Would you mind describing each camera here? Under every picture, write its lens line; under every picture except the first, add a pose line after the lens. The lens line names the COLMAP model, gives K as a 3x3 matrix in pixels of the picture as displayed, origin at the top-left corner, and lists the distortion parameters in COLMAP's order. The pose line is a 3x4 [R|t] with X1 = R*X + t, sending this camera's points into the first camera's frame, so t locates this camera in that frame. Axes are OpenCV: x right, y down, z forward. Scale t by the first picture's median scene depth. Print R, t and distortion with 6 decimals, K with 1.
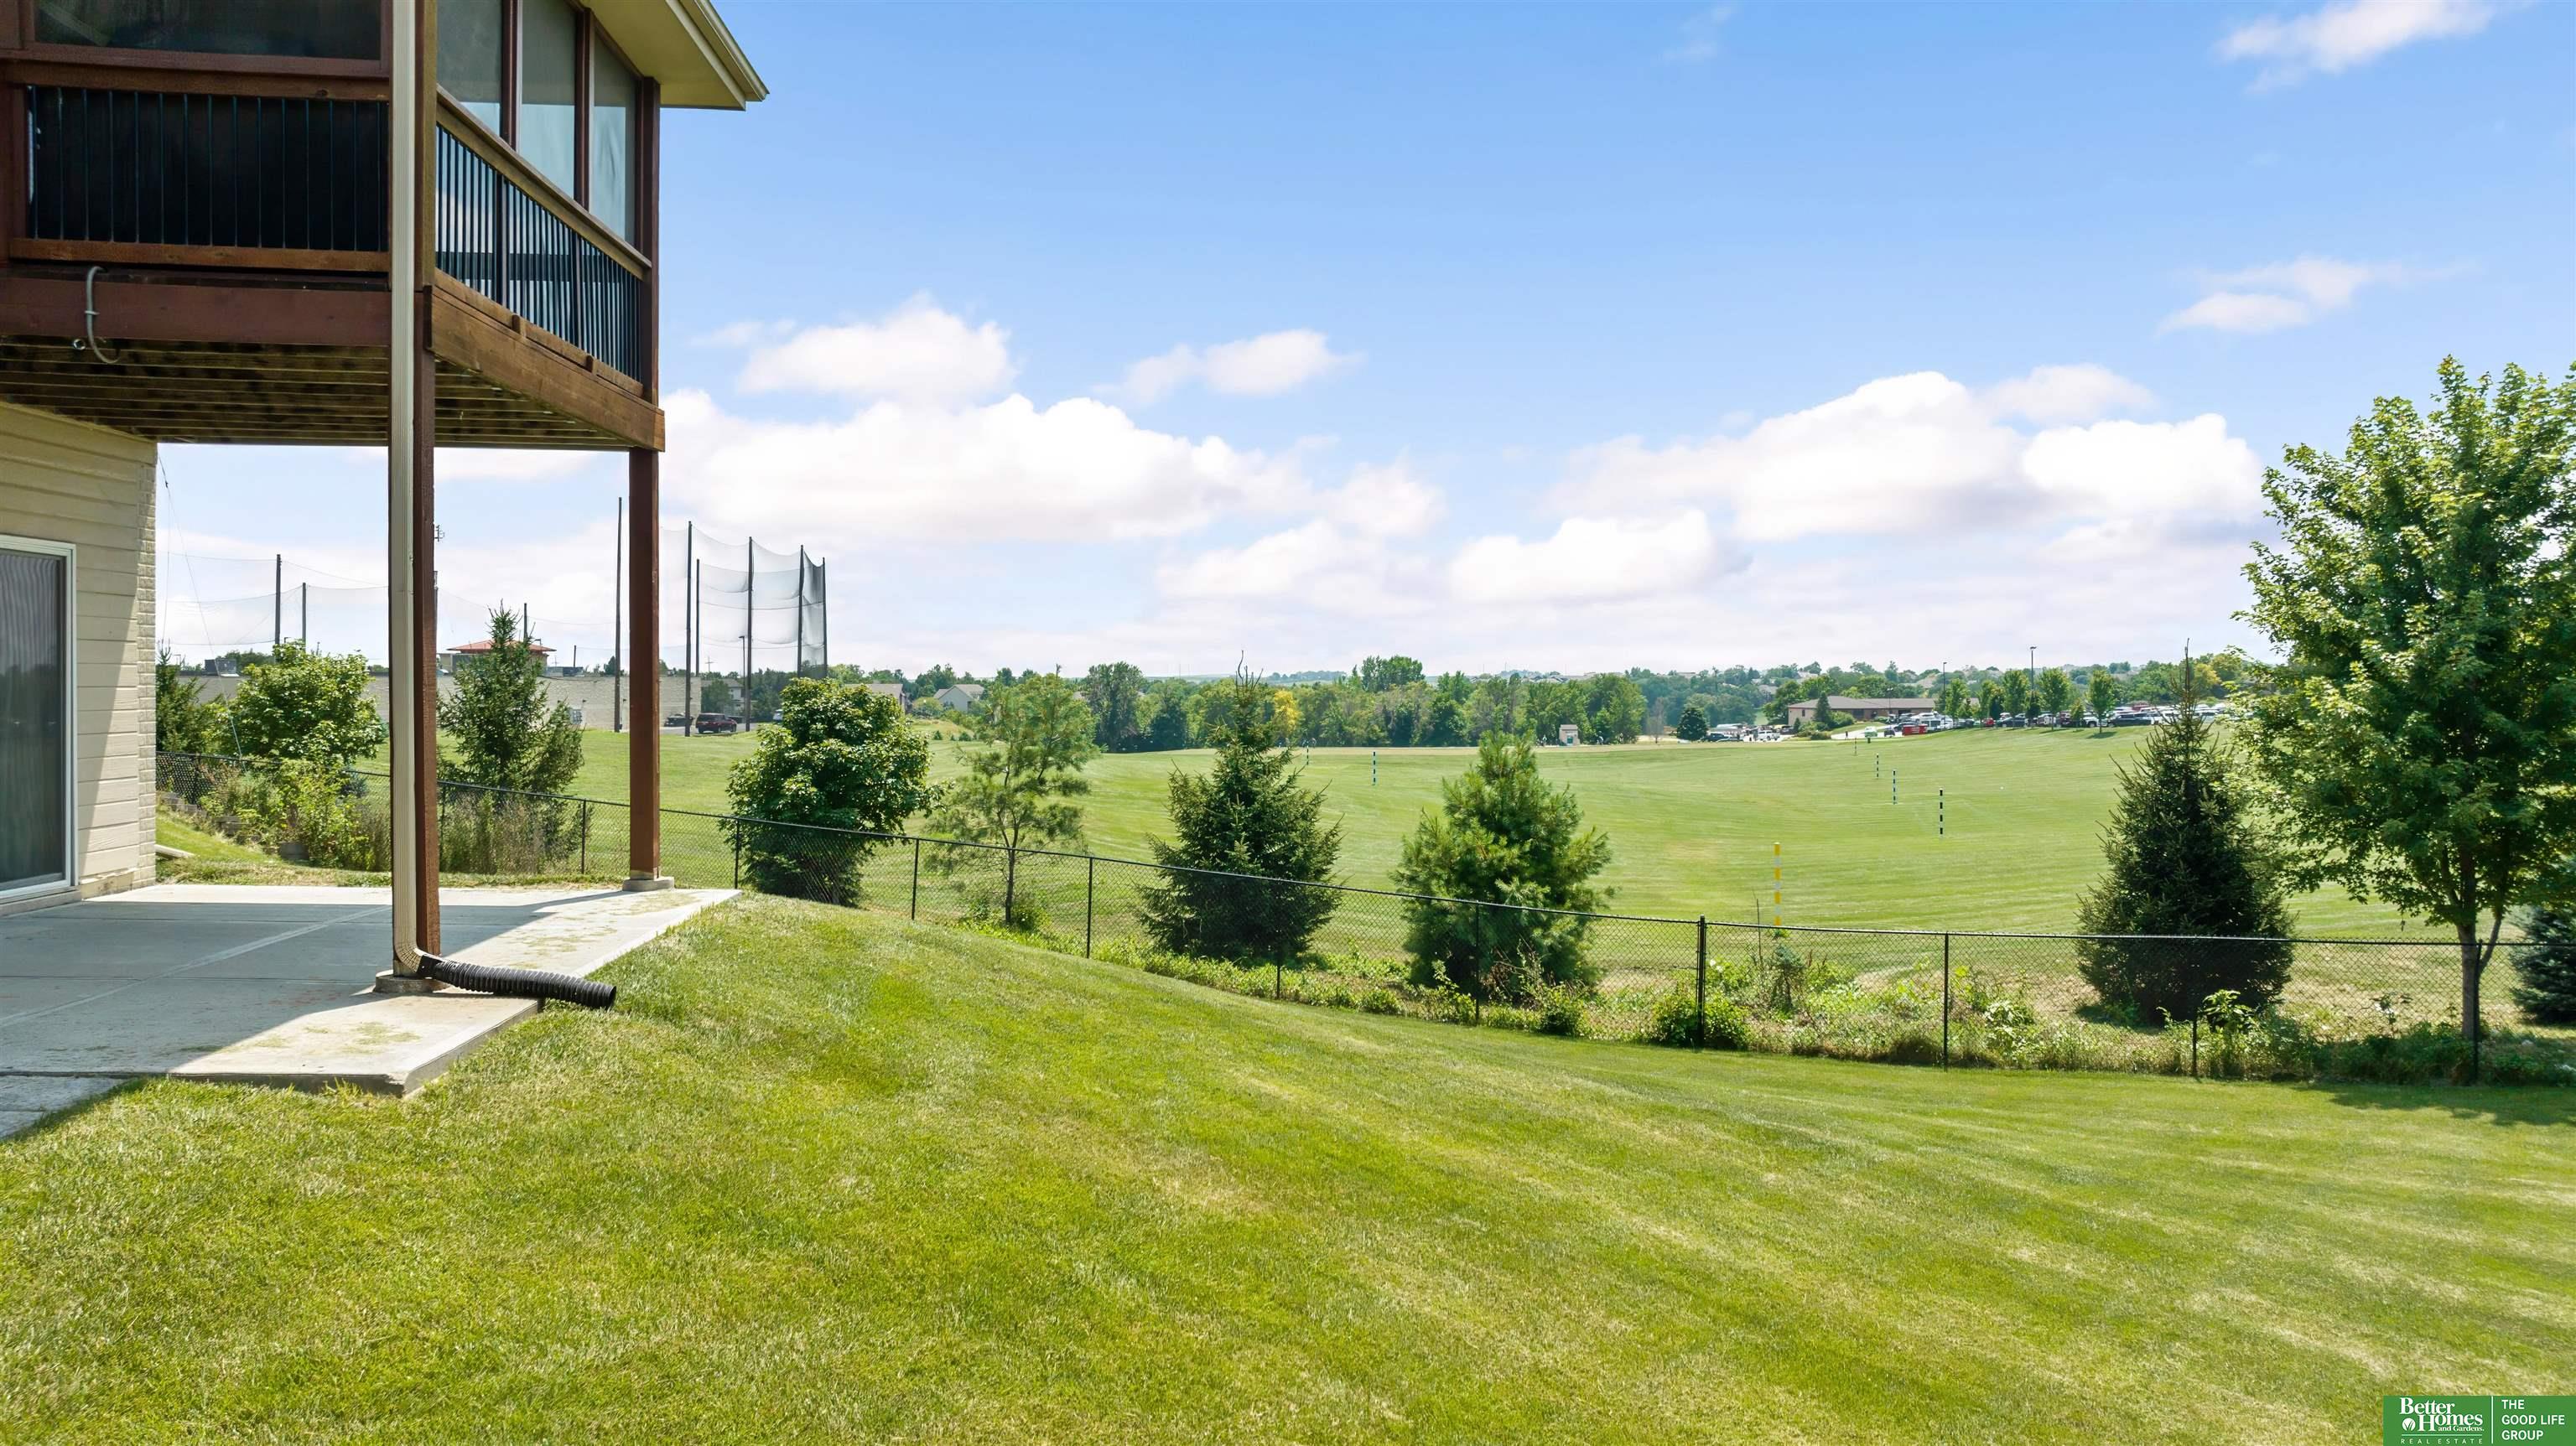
lens RADIAL K [[1891.7, 0, 1297.2], [0, 1891.7, 678.1], [0, 0, 1]] dist [0.001015, 0.003096]
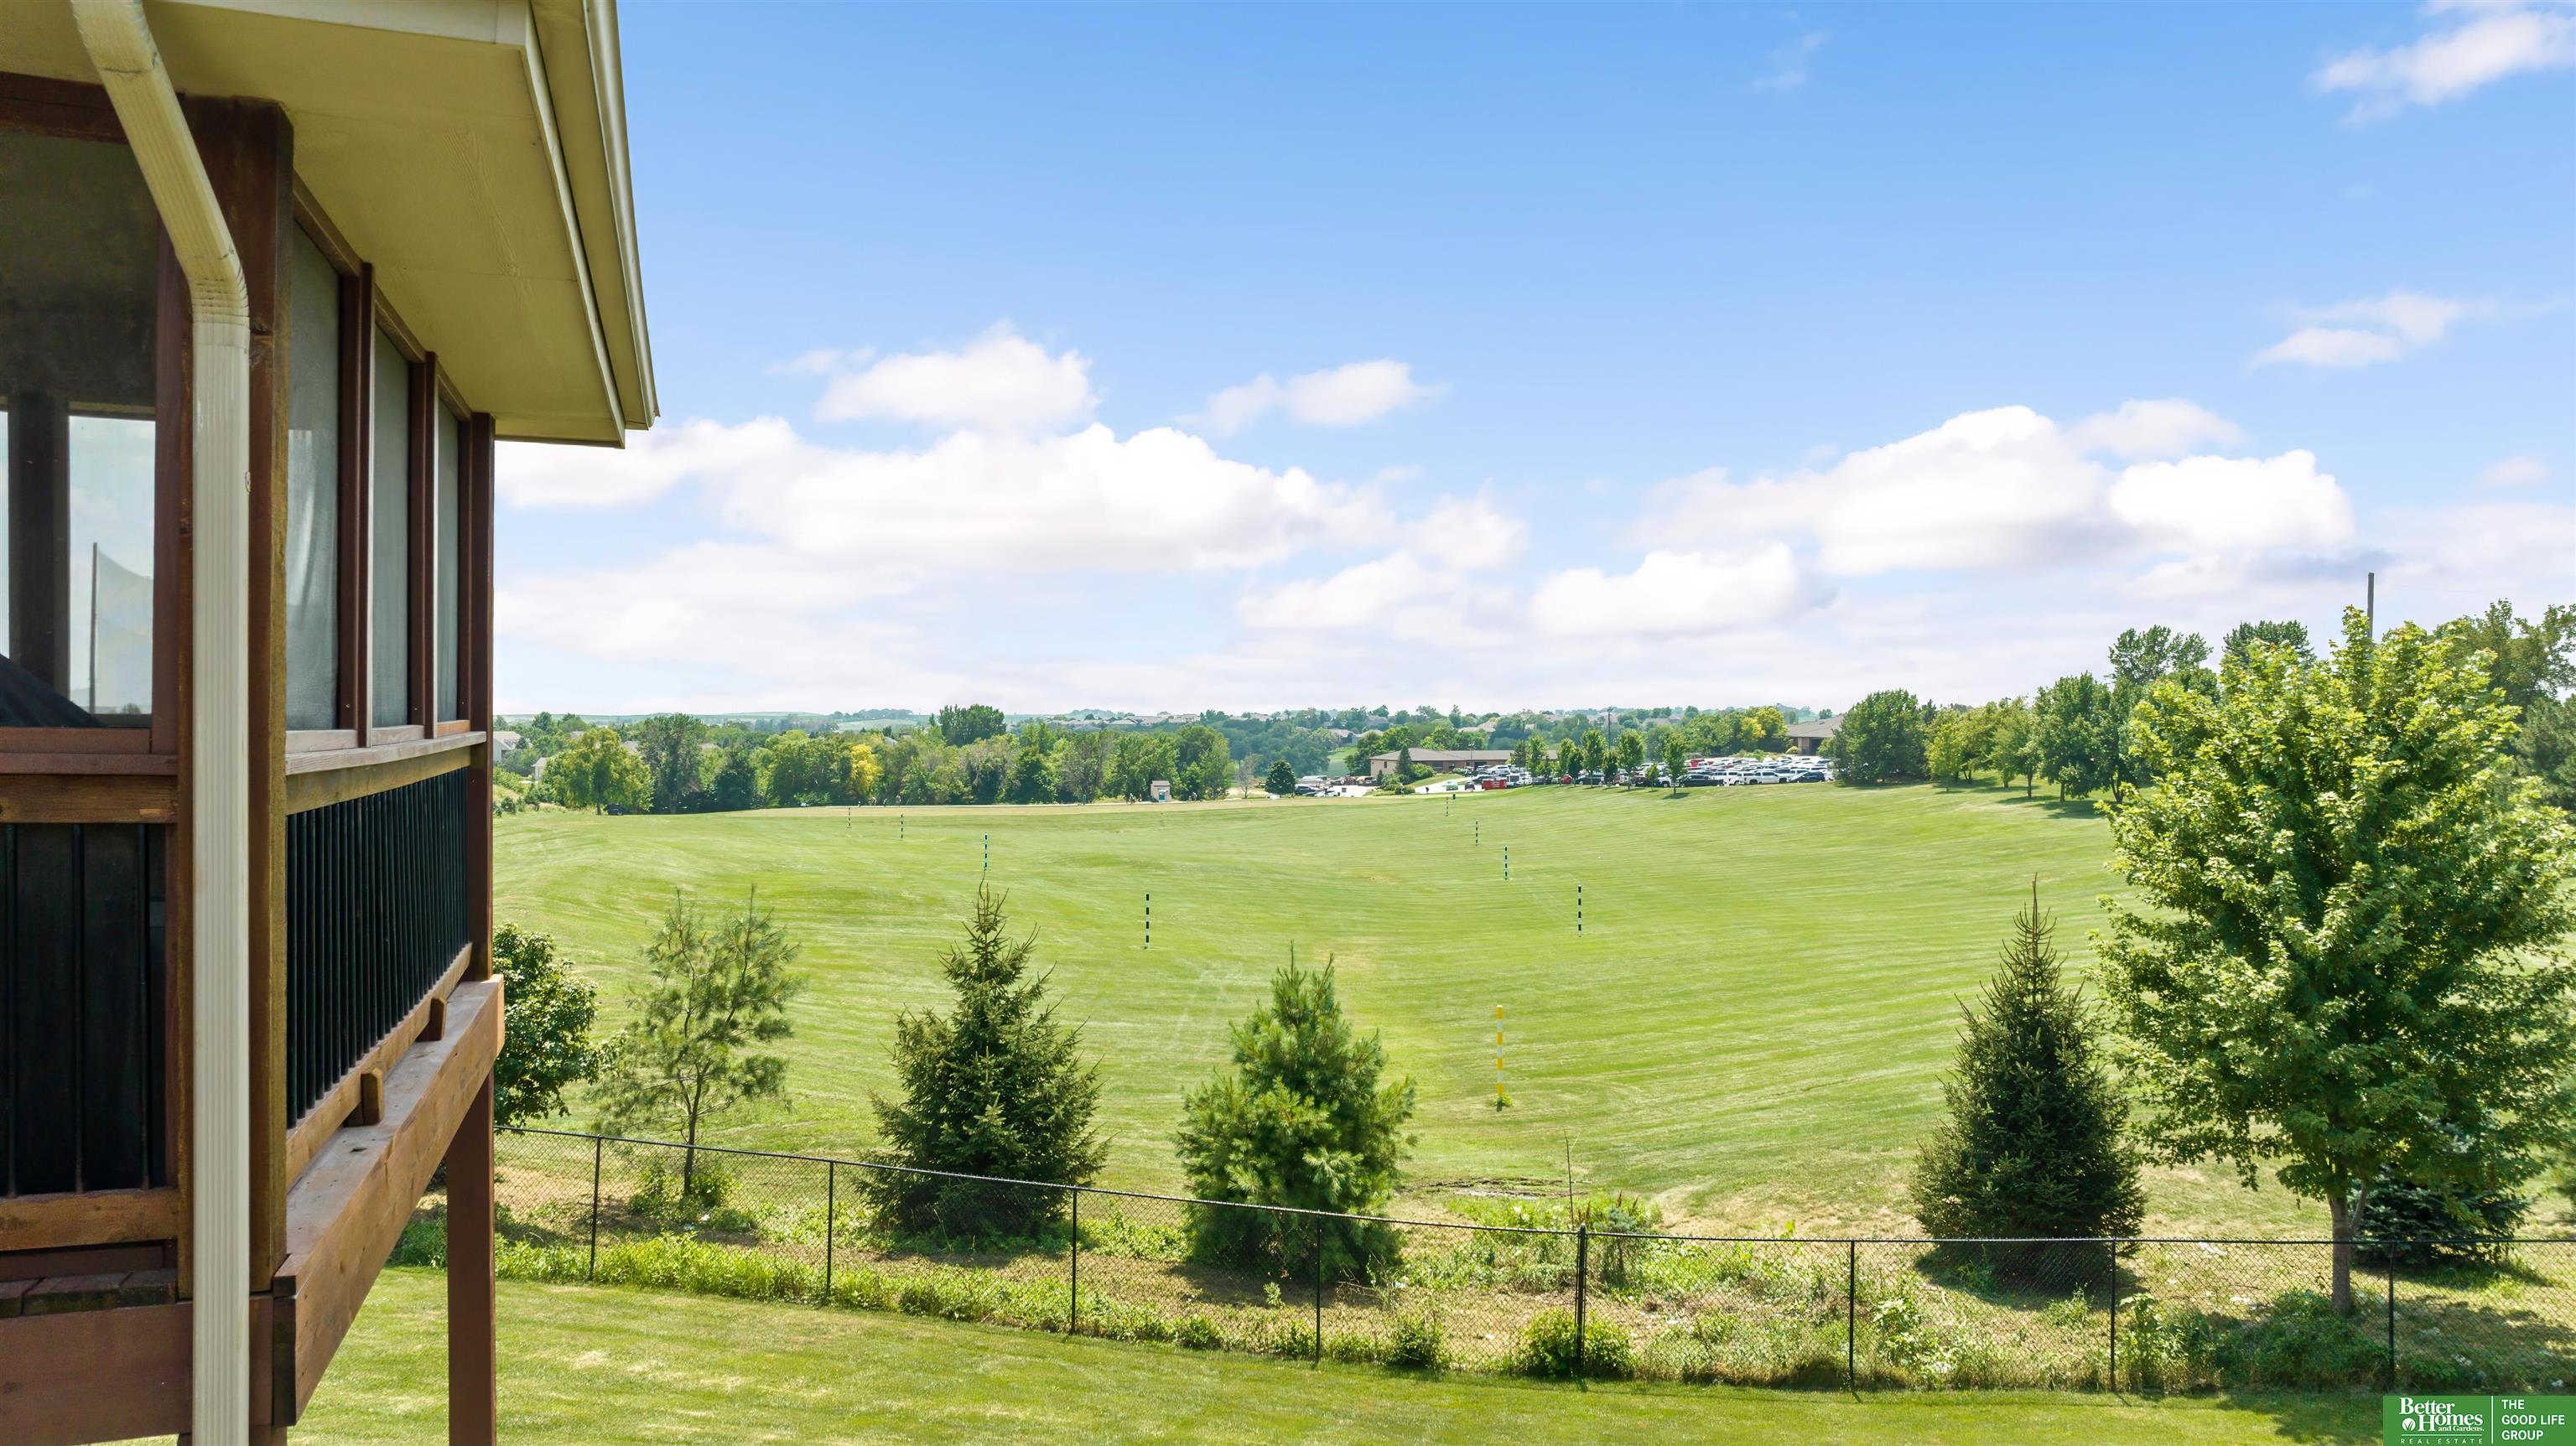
lens RADIAL K [[1920.2, 0, 1320.2], [0, 1920.2, 728.5], [0, 0, 1]] dist [-0.012062, 0.000190]
pose [[0.972979, 0.002082, 0.230884, -0.080851], [-0.002867, 0.999991, 0.003064, -0.079190], [-0.230875, -0.003643, 0.972977, 0.130782]]
